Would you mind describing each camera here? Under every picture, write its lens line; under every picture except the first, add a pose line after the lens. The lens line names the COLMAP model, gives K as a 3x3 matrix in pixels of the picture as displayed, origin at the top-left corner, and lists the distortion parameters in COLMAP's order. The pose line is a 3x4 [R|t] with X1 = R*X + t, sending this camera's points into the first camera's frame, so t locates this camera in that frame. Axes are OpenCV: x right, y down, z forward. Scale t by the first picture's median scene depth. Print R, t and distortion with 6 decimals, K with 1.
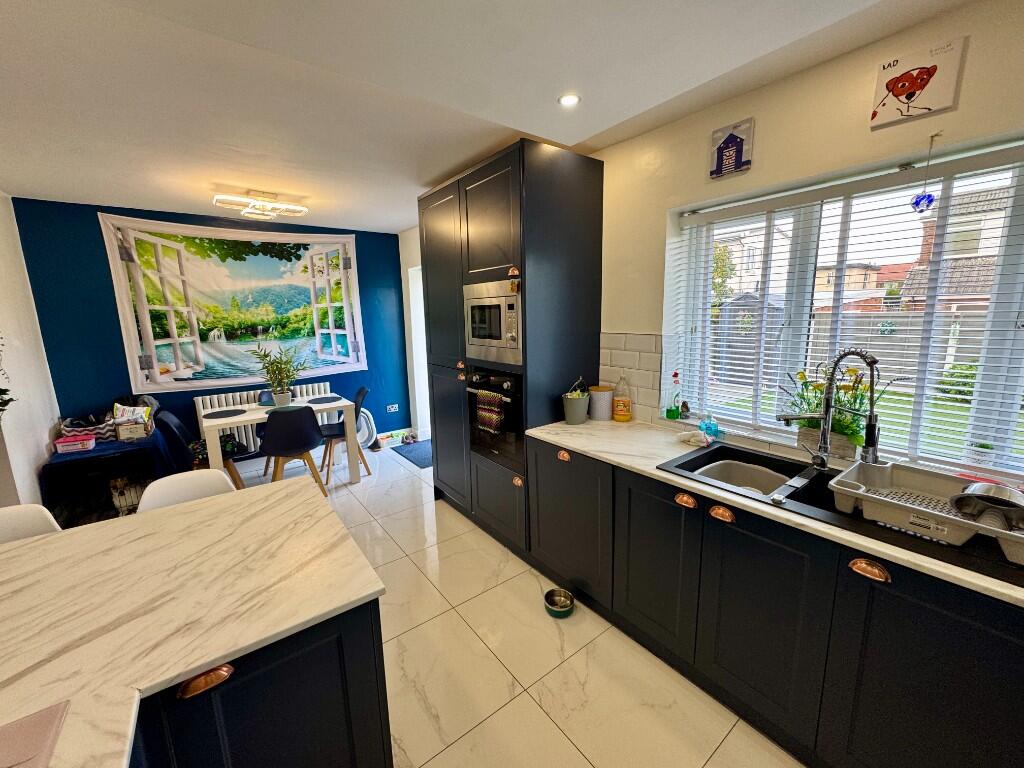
lens RADIAL K [[407.6, 0, 513.3], [0, 407.6, 383.7], [0, 0, 1]] dist [-0.004394, -0.000243]
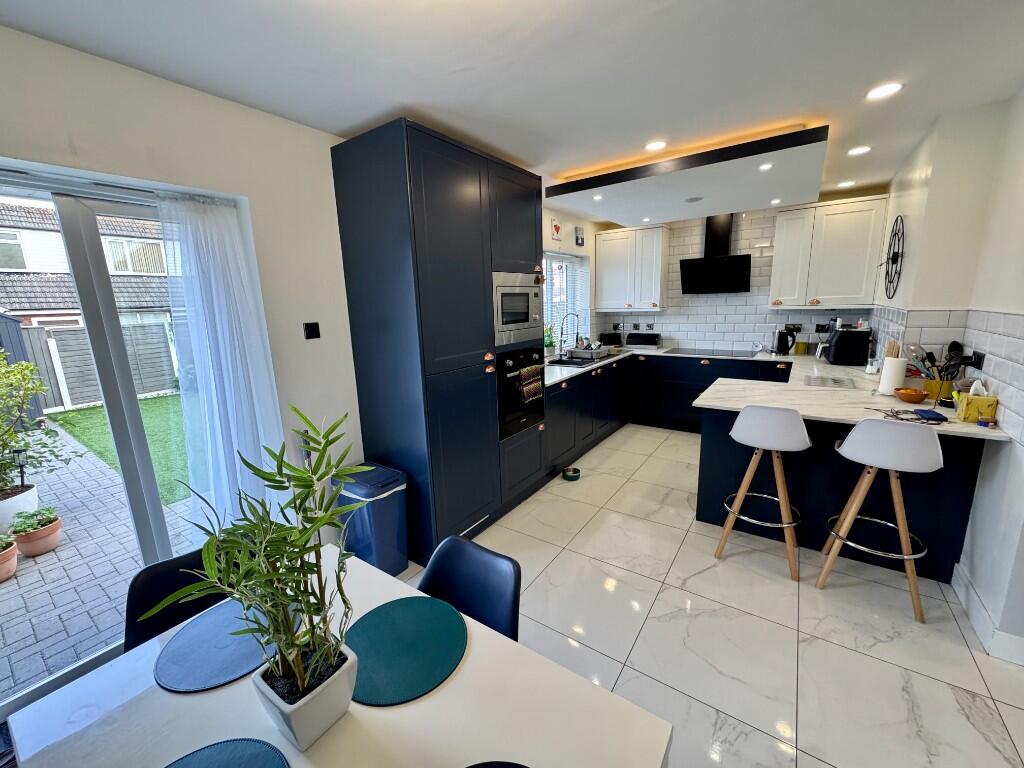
lens RADIAL K [[407.6, 0, 510.3], [0, 407.6, 383.1], [0, 0, 1]] dist [-0.004394, -0.000243]
pose [[-0.300672, -0.154931, 0.941059, -1.154060], [0.210603, 0.951574, 0.223951, -0.209810], [-0.930184, 0.265526, -0.253483, 1.357309]]
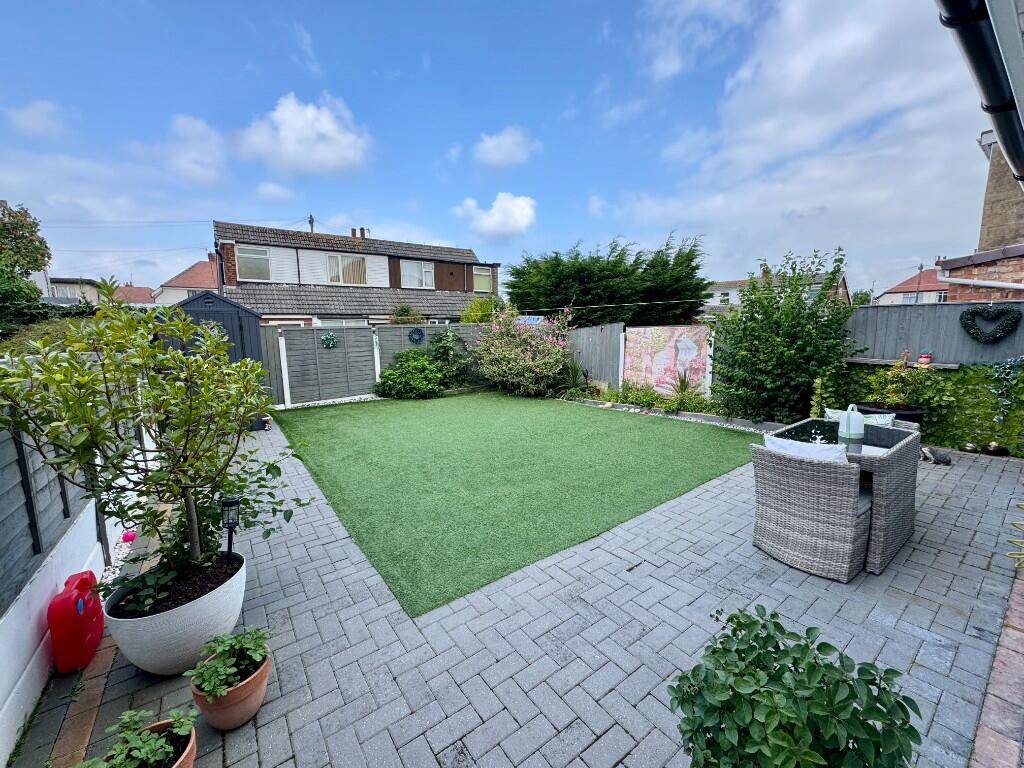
lens RADIAL K [[407.6, 0, 512.4], [0, 407.6, 383.2], [0, 0, 1]] dist [-0.004394, -0.000243]
pose [[0.023455, -0.124264, 0.991972, -0.863024], [0.190951, 0.974534, 0.117565, -0.226777], [-0.981319, 0.186660, 0.046586, 1.538526]]
